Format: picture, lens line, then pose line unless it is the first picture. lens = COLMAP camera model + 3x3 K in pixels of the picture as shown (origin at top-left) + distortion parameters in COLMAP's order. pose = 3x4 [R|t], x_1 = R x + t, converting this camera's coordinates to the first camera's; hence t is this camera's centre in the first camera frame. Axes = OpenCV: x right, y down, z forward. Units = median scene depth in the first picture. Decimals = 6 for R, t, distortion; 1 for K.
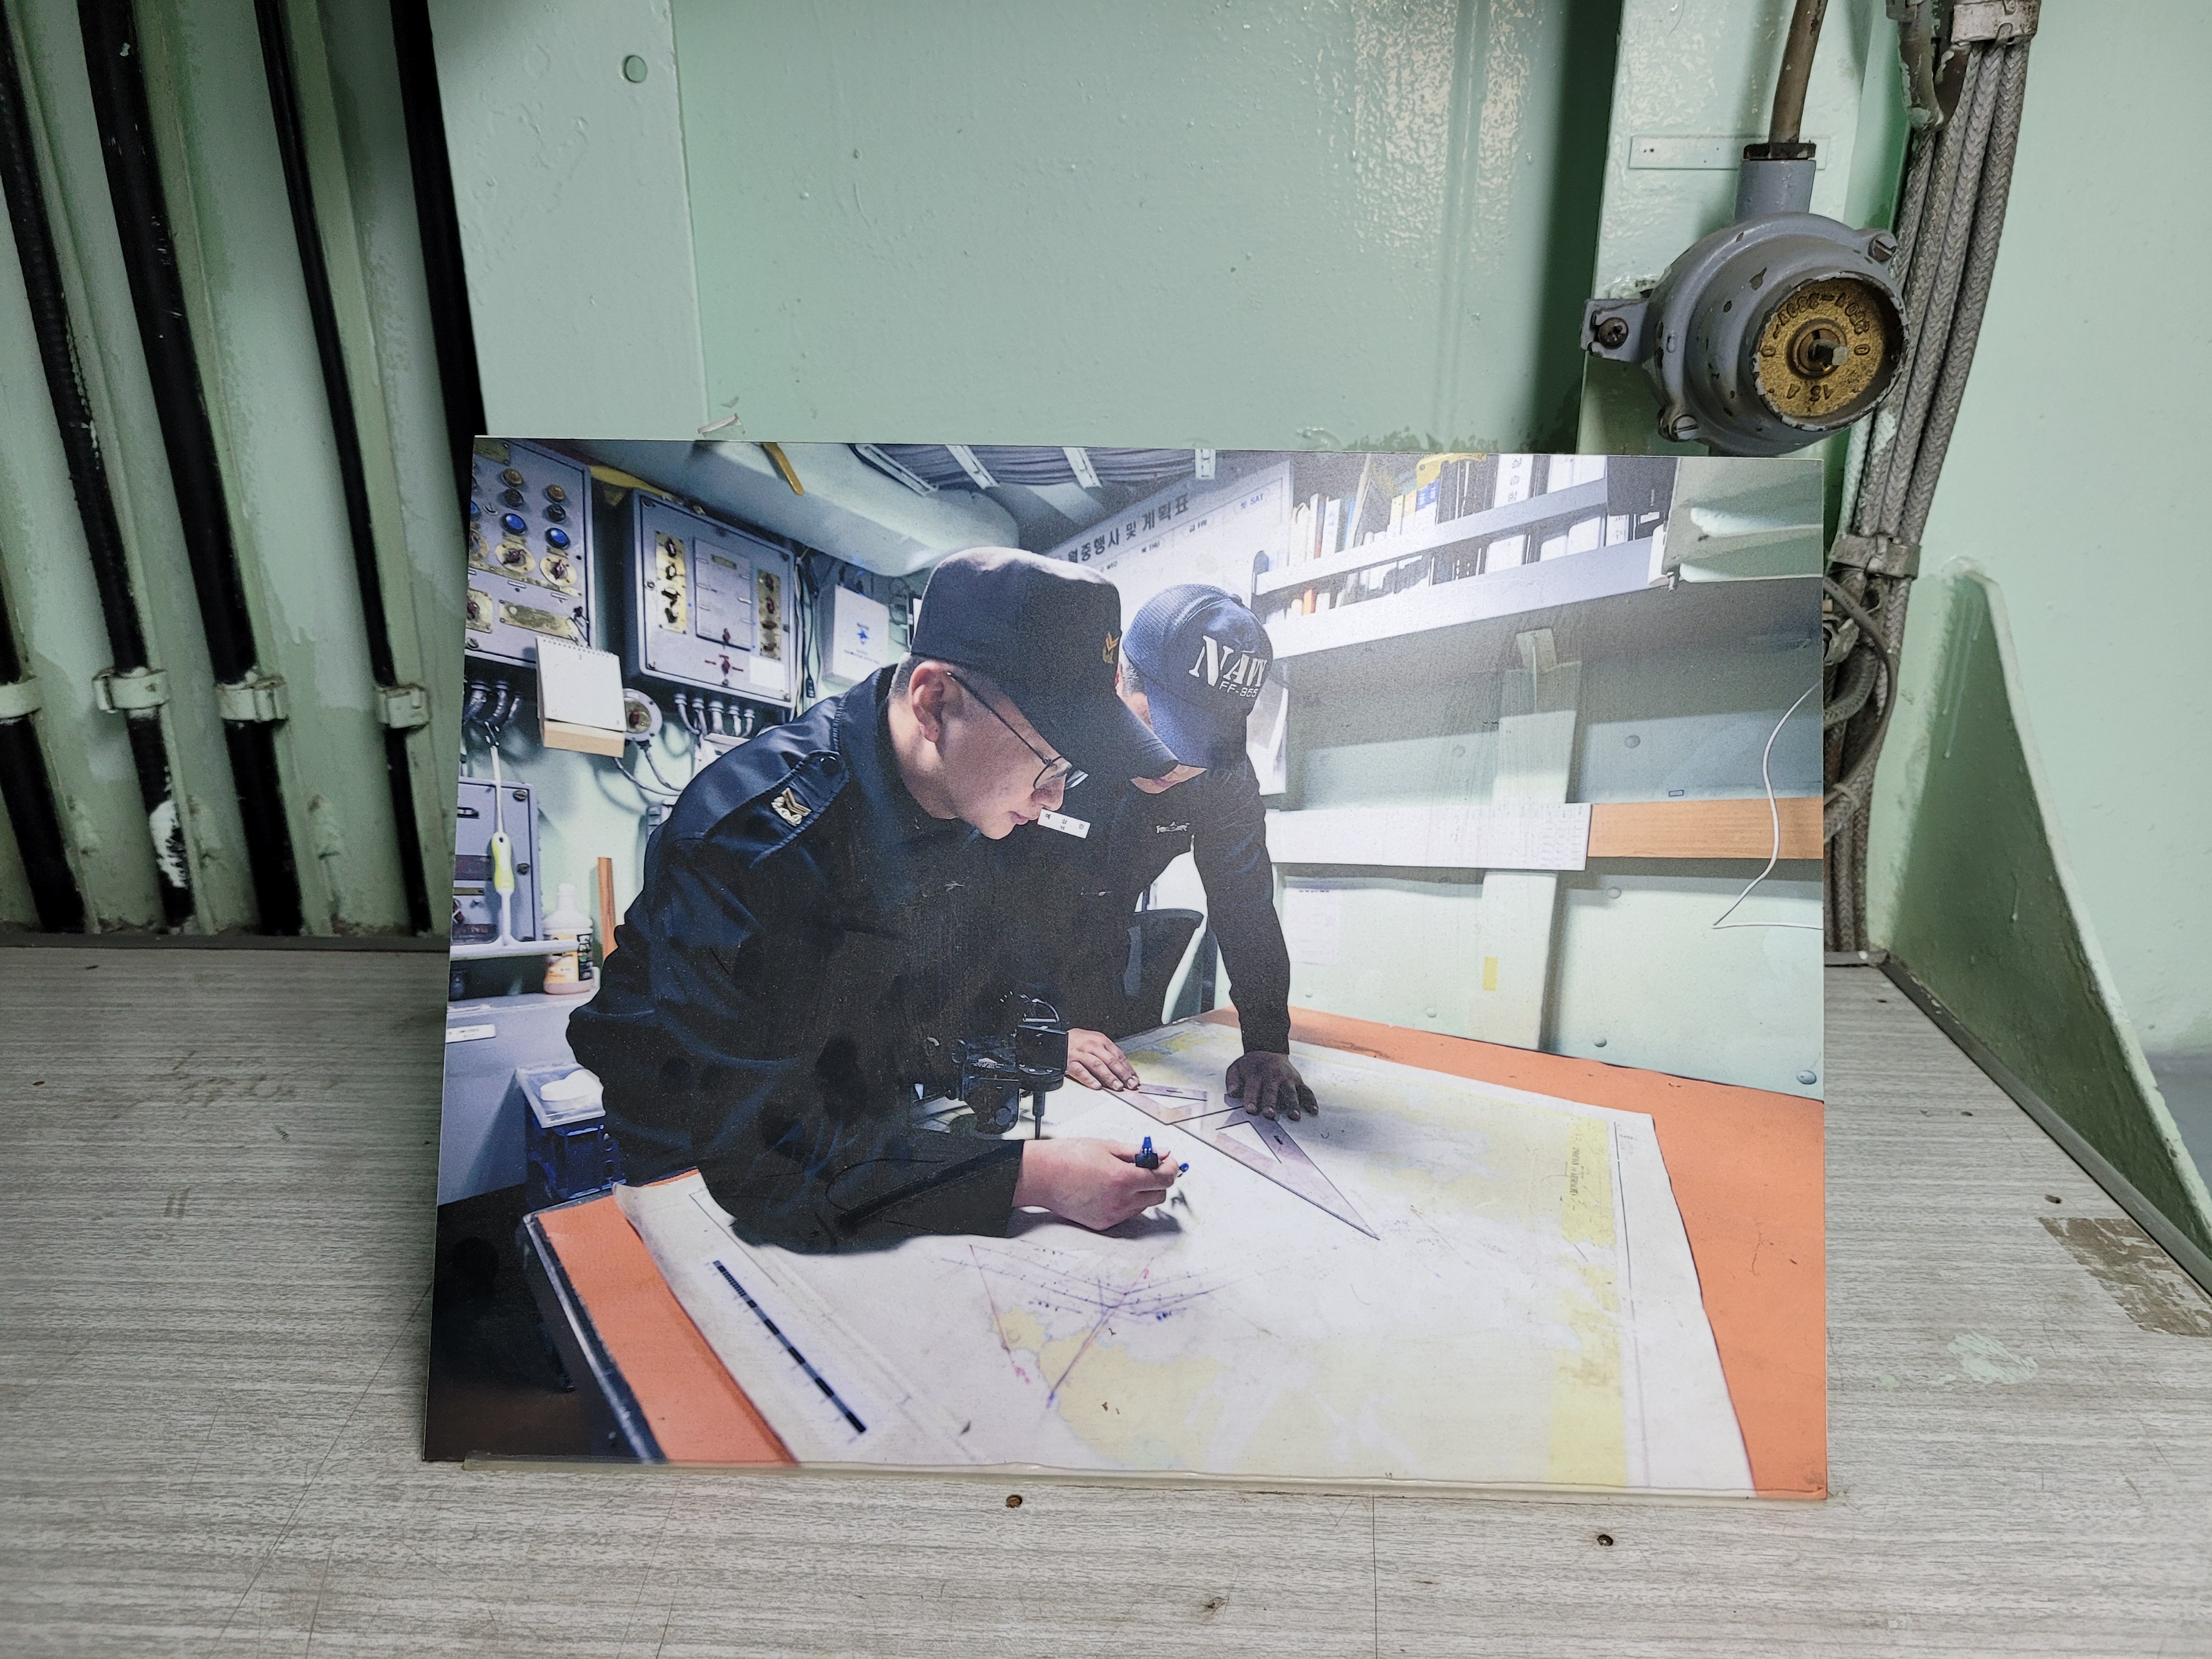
lens RADIAL K [[1648.1, 0, 1108.1], [0, 1648.1, 830.2], [0, 0, 1]] dist [-0.001069, 0.001195]
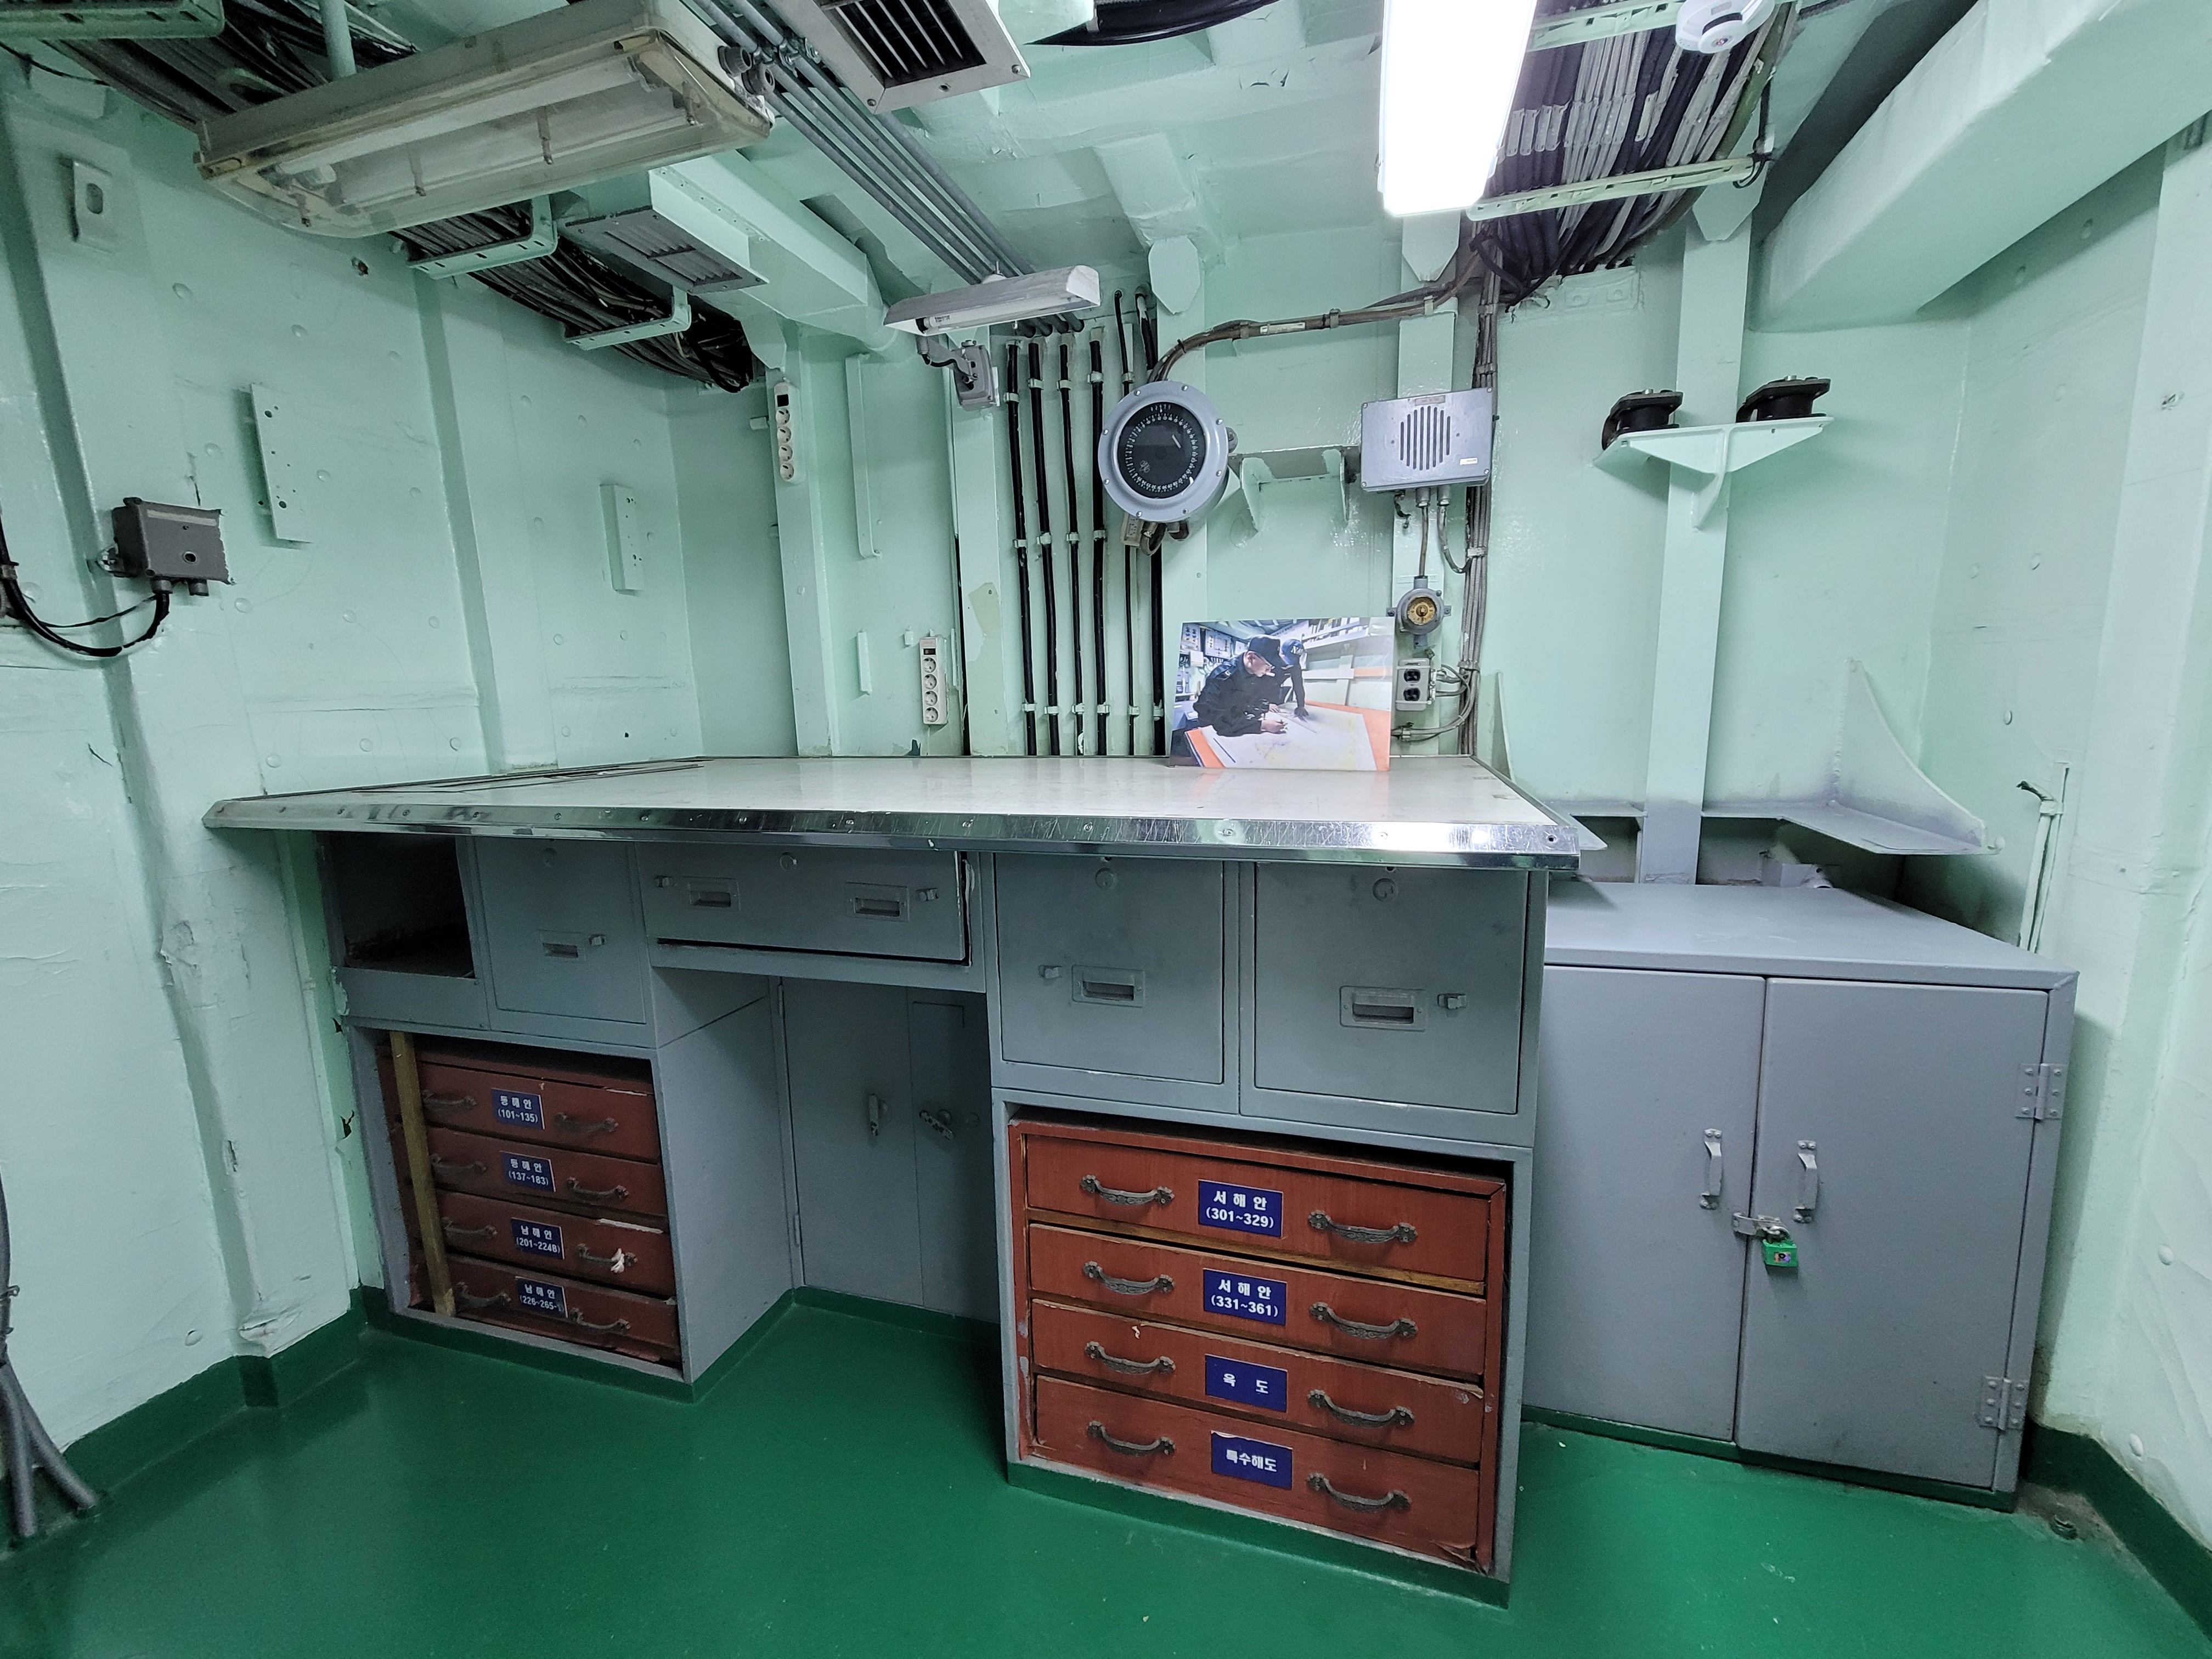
lens RADIAL K [[894.6, 0, 1112.8], [0, 894.6, 830.7], [0, 0, 1]] dist [0.000312, 0.000007]
pose [[0.965834, 0.020940, -0.258315, 0.294825], [-0.070606, 0.980288, -0.184529, 1.284264], [0.249359, 0.196463, 0.948273, -2.349750]]
